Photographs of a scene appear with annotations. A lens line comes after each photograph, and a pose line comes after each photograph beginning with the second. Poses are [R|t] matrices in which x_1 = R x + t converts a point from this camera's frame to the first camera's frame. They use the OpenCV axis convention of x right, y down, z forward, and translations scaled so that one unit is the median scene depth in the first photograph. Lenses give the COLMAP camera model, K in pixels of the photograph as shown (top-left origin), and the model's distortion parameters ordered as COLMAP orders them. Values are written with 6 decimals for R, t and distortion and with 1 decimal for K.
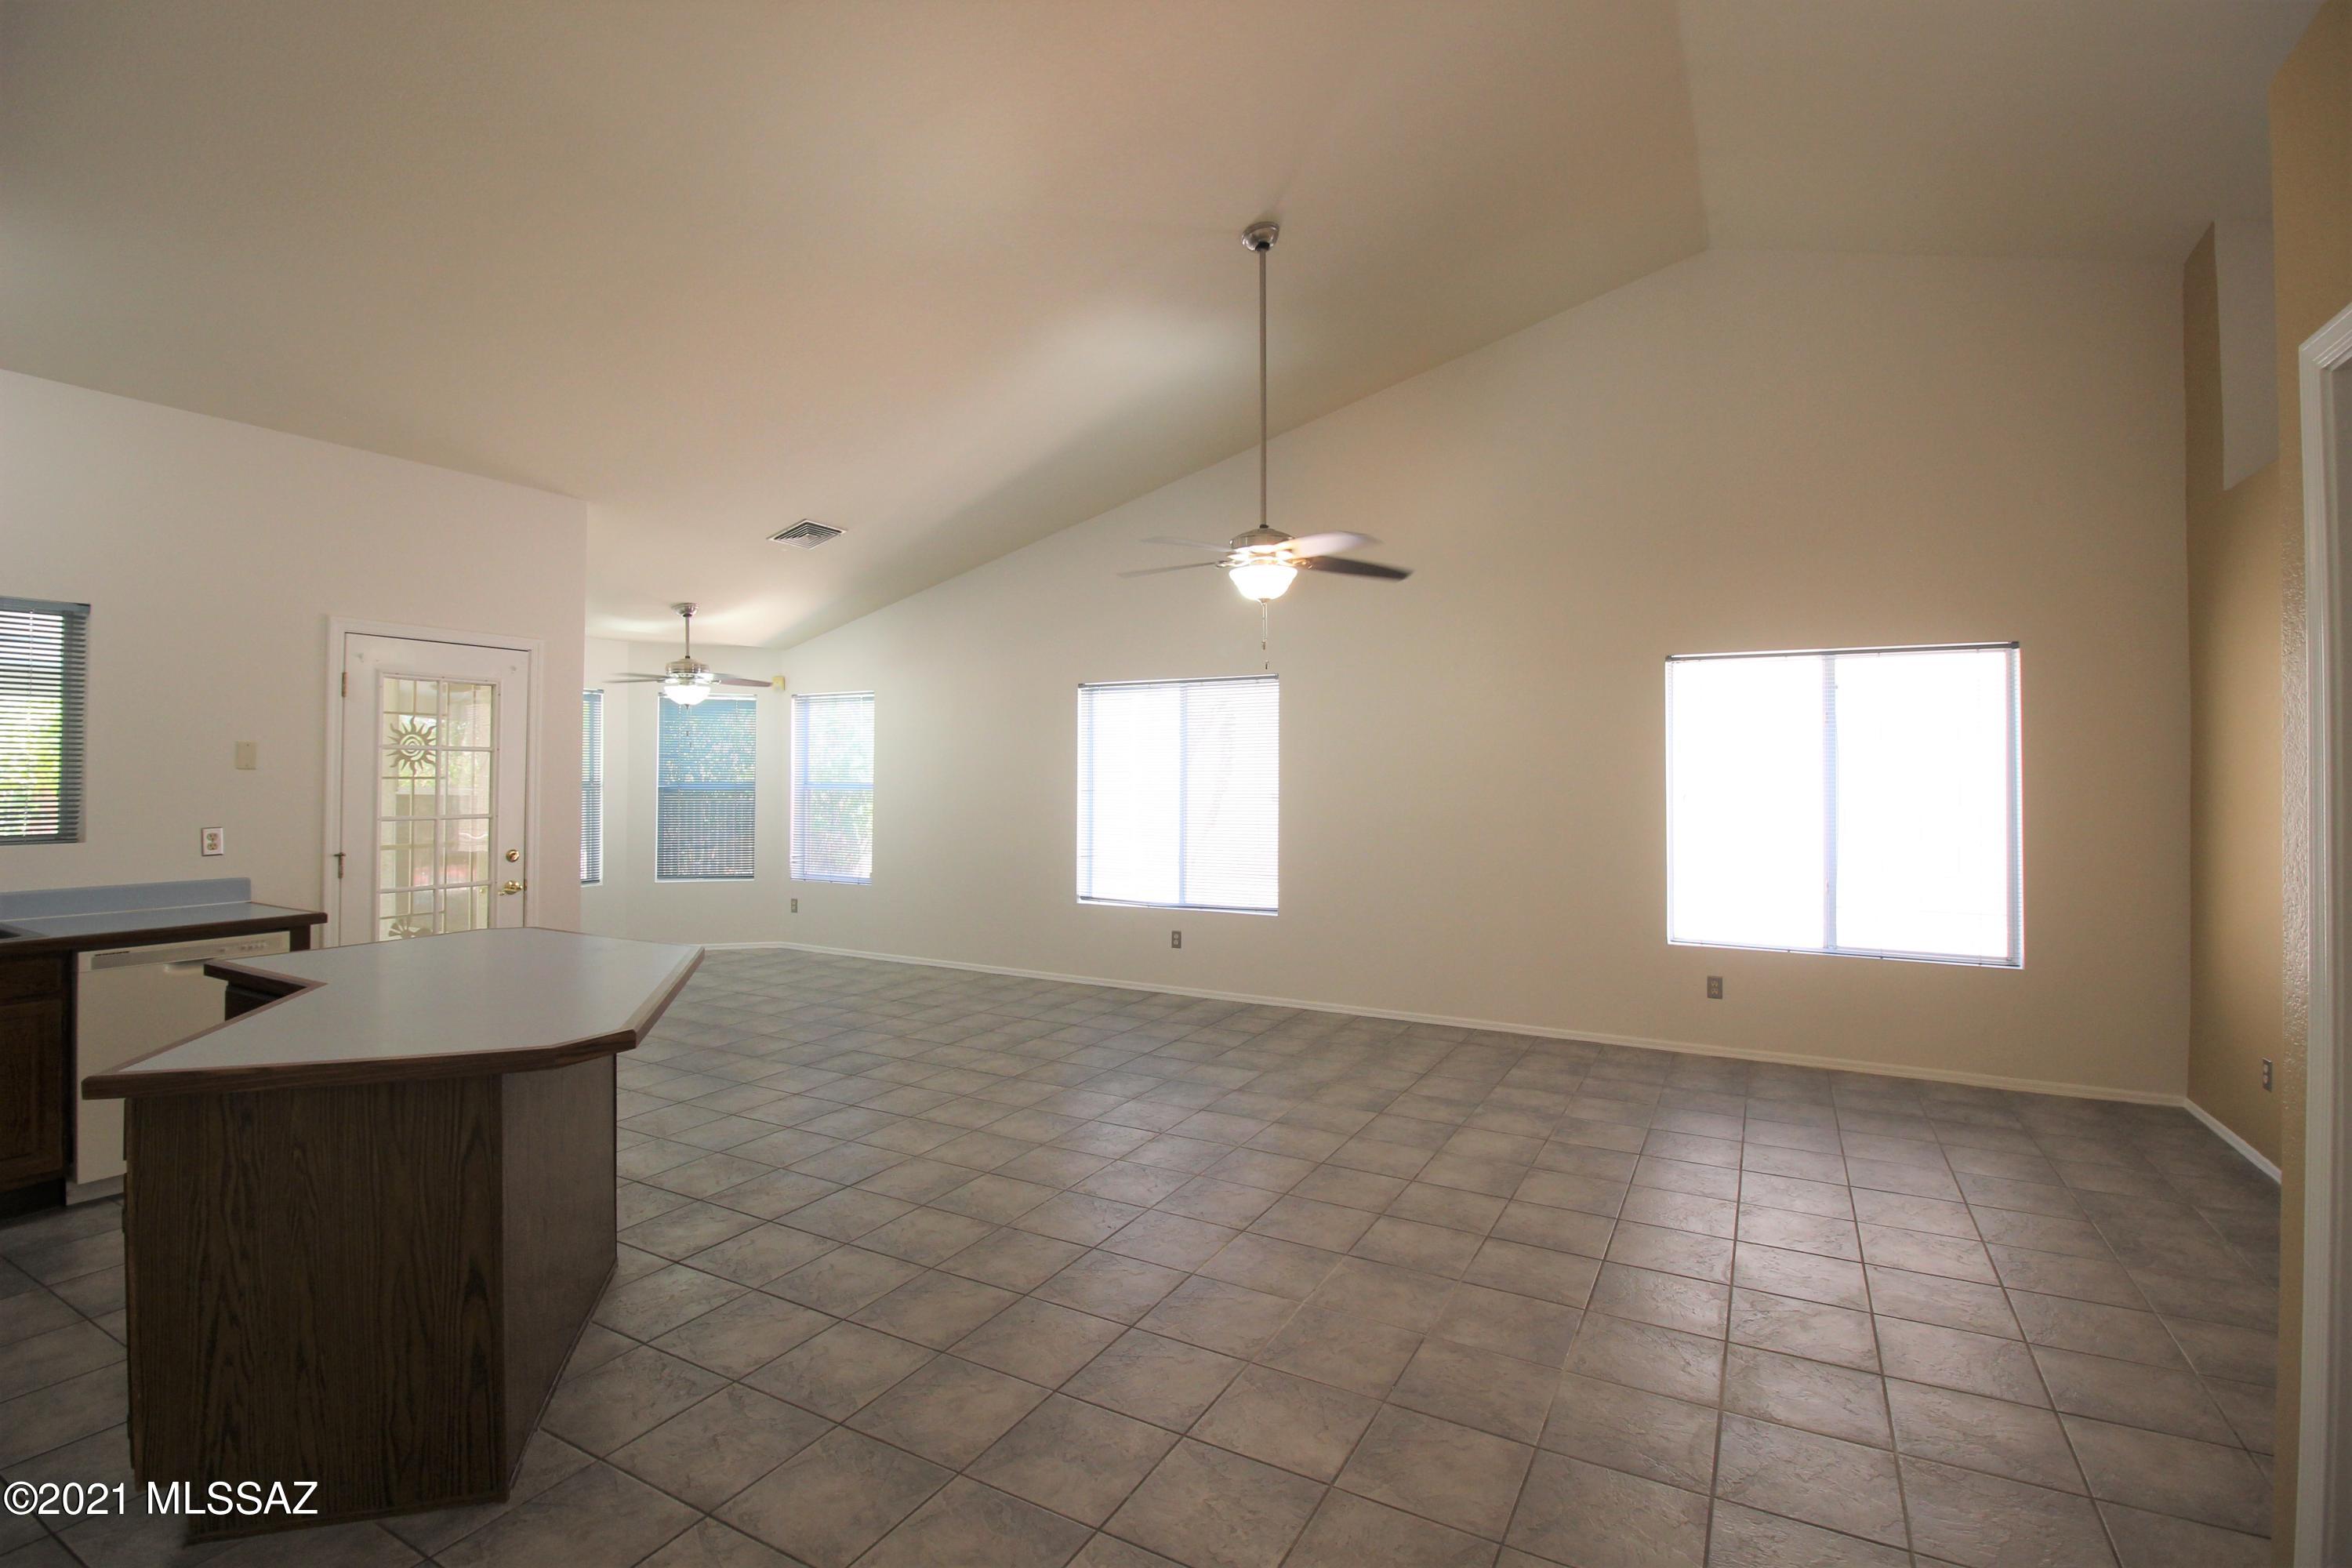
lens RADIAL K [[1084.6, 0, 1173.5], [0, 1084.6, 763.9], [0, 0, 1]] dist [0.000539, -0.014459]
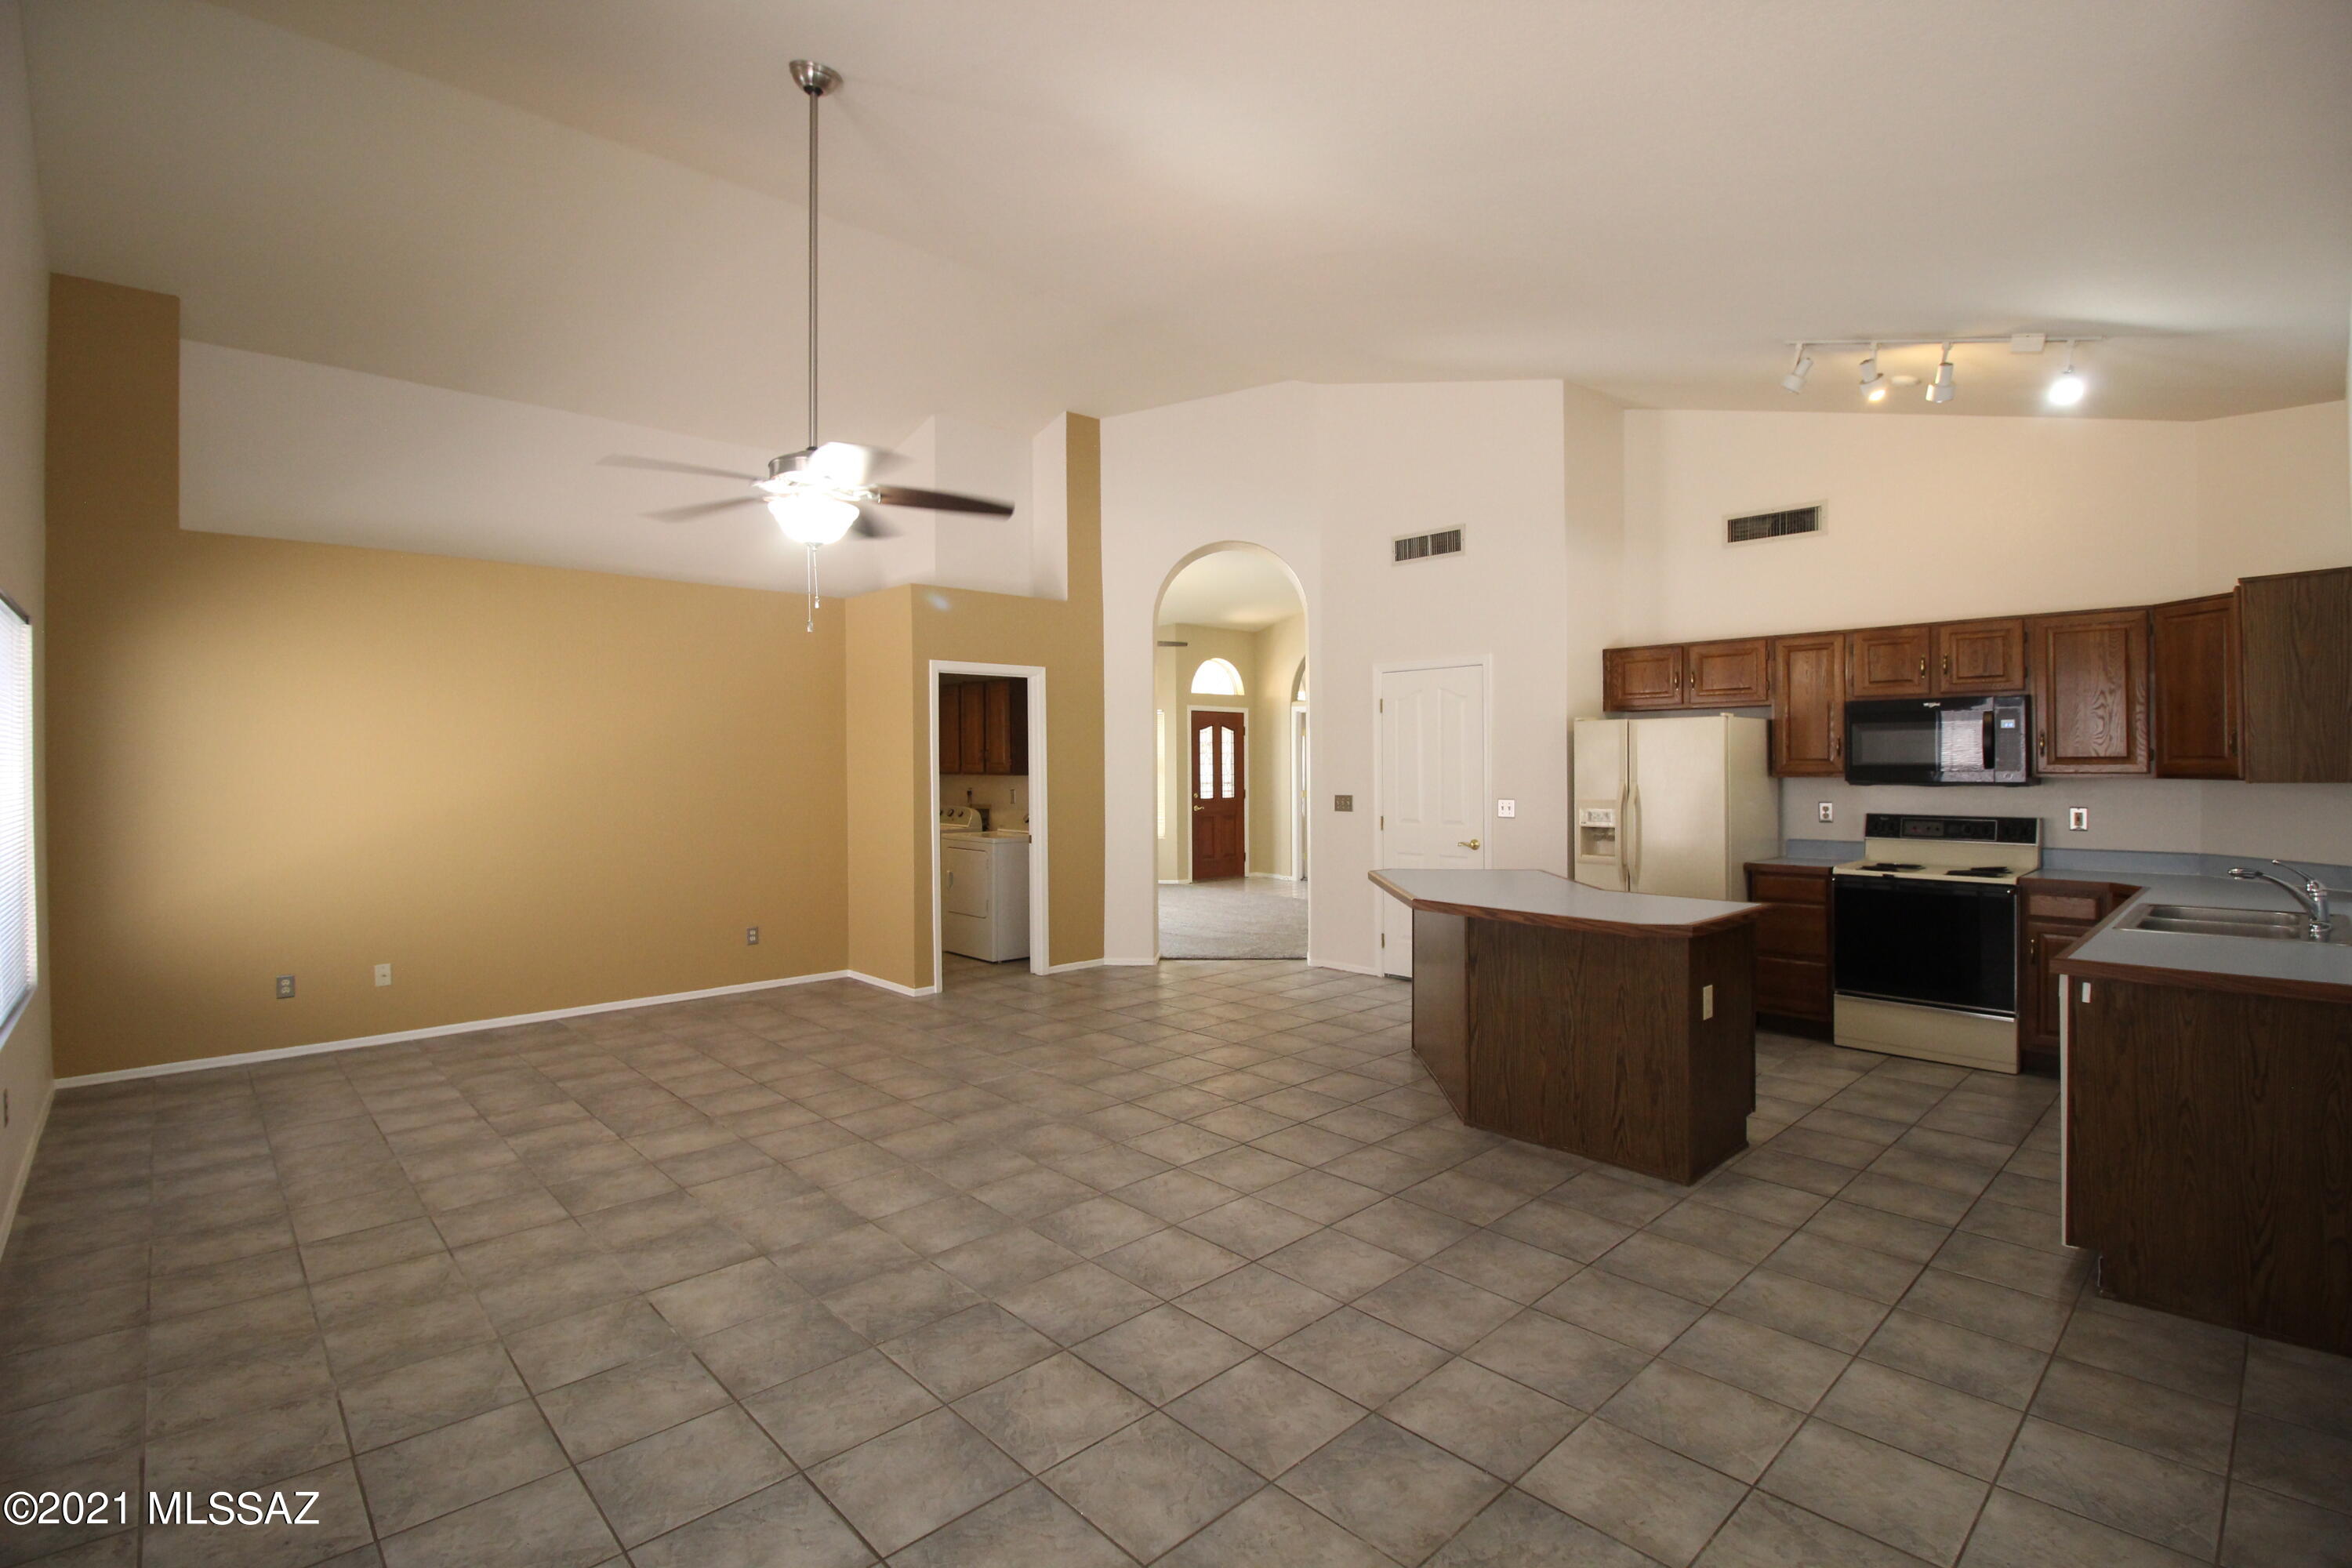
lens RADIAL K [[1084.6, 0, 1173.5], [0, 1084.6, 763.9], [0, 0, 1]] dist [0.000539, -0.014459]
pose [[-0.951024, 0.001287, 0.309115, -0.383655], [0.000250, 0.999994, -0.003394, 0.009666], [-0.309118, -0.003150, -0.951019, 1.571831]]
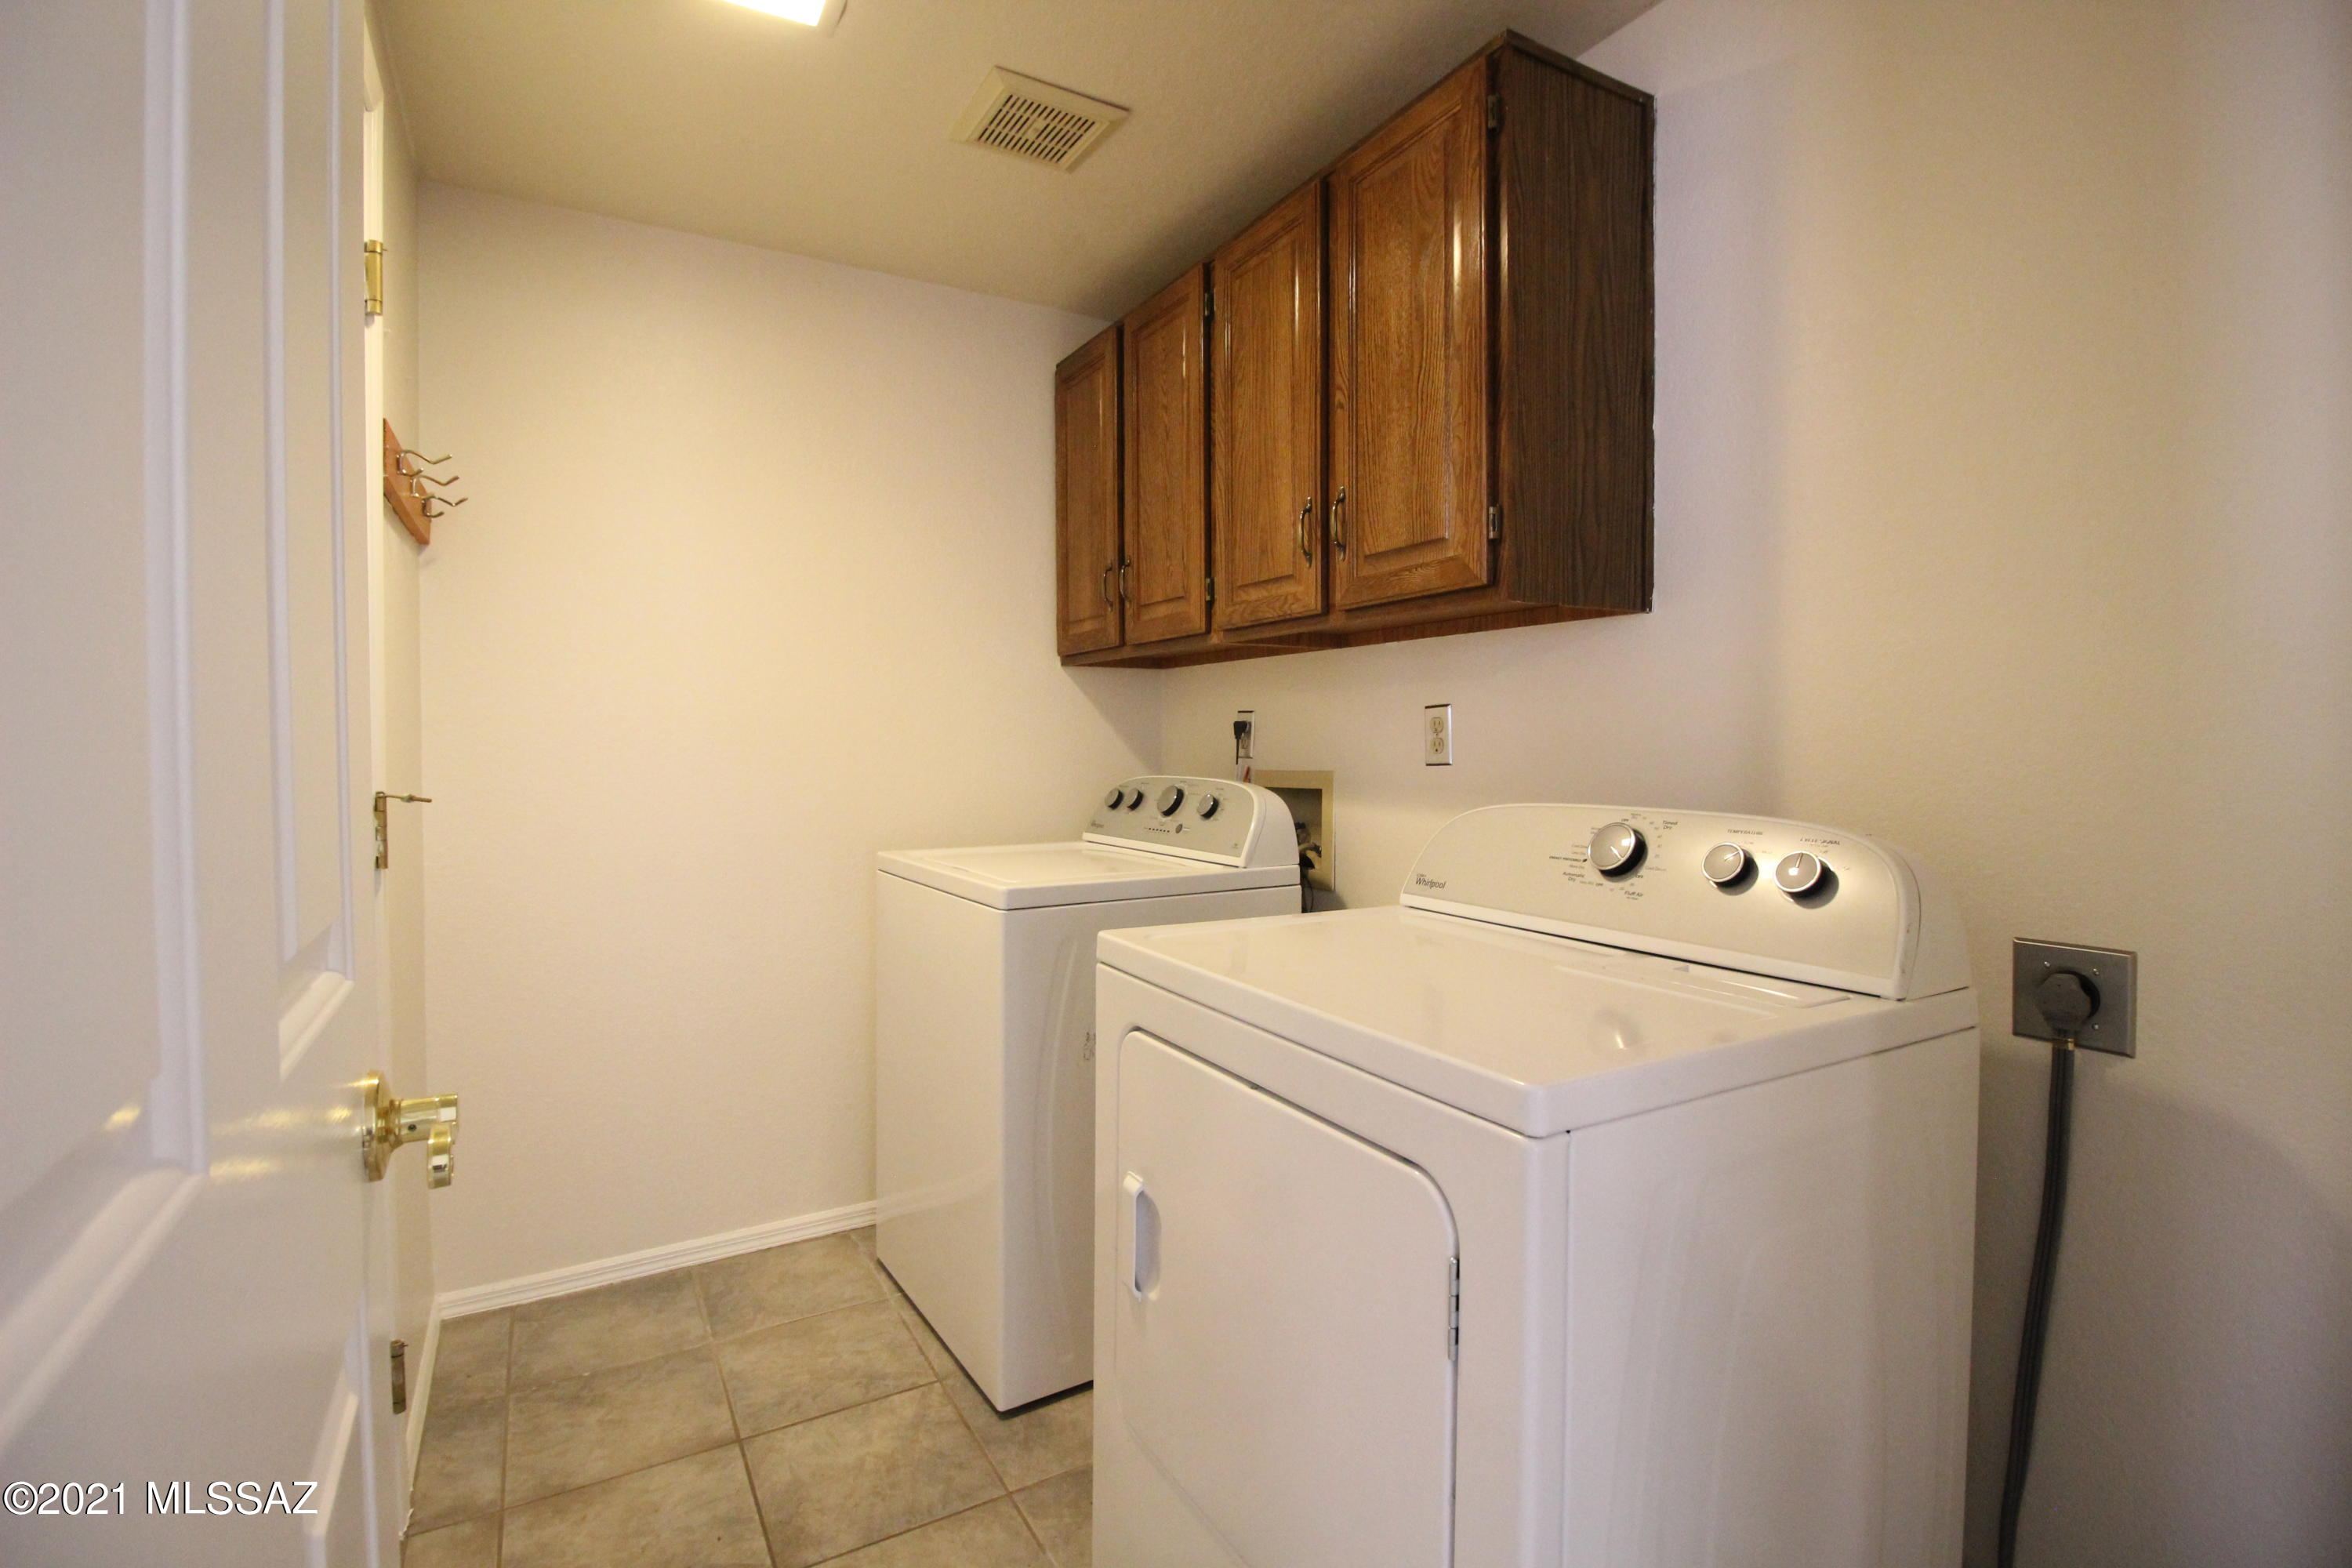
lens RADIAL K [[1084.6, 0, 1173.5], [0, 1084.6, 763.9], [0, 0, 1]] dist [0.000539, -0.014459]
pose [[-0.858215, -0.017485, 0.512993, 0.332981], [-0.008690, 0.999771, 0.019539, 0.063318], [-0.513218, 0.012311, -0.858170, 0.287746]]
